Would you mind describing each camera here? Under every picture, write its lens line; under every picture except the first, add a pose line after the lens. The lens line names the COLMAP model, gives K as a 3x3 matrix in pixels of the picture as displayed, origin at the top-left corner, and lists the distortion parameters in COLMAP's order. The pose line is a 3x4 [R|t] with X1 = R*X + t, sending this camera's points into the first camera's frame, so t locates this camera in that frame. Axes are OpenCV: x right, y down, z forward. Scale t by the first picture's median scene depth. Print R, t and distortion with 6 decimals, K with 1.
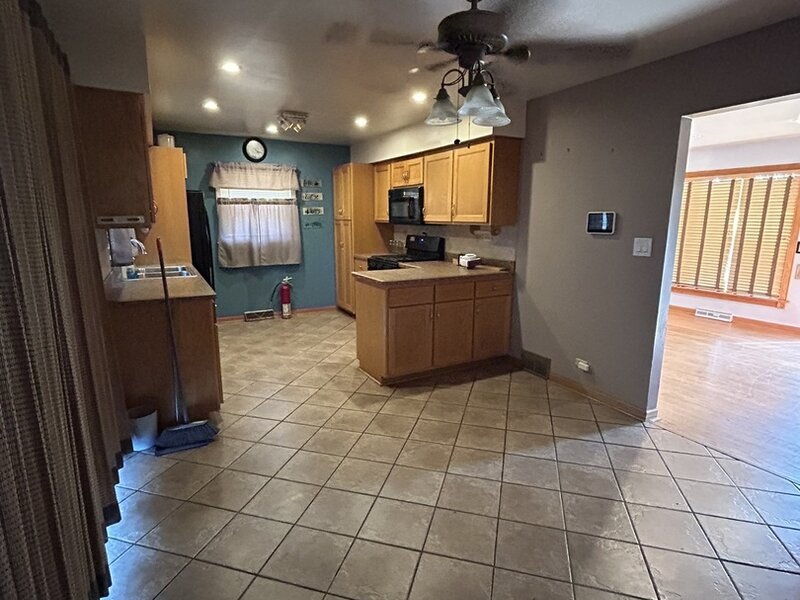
lens RADIAL K [[427.4, 0, 400.0], [0, 427.4, 300.0], [0, 0, 1]] dist [-0.016975, 0.000537]
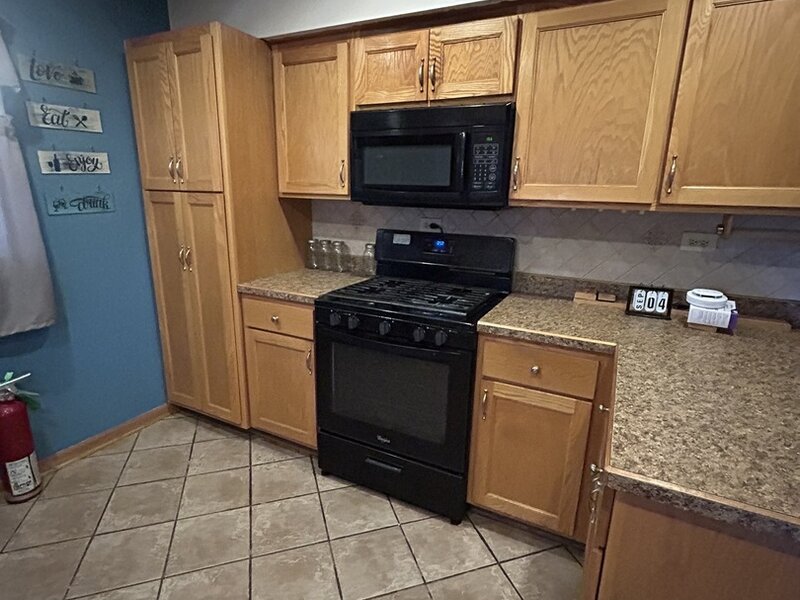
lens RADIAL K [[427.4, 0, 400.0], [0, 427.4, 300.0], [0, 0, 1]] dist [-0.016975, 0.000537]
pose [[0.823798, -0.121798, 0.553644, -0.207076], [0.088695, 0.992311, 0.086328, -0.116716], [-0.559901, -0.022011, 0.828267, 0.629726]]
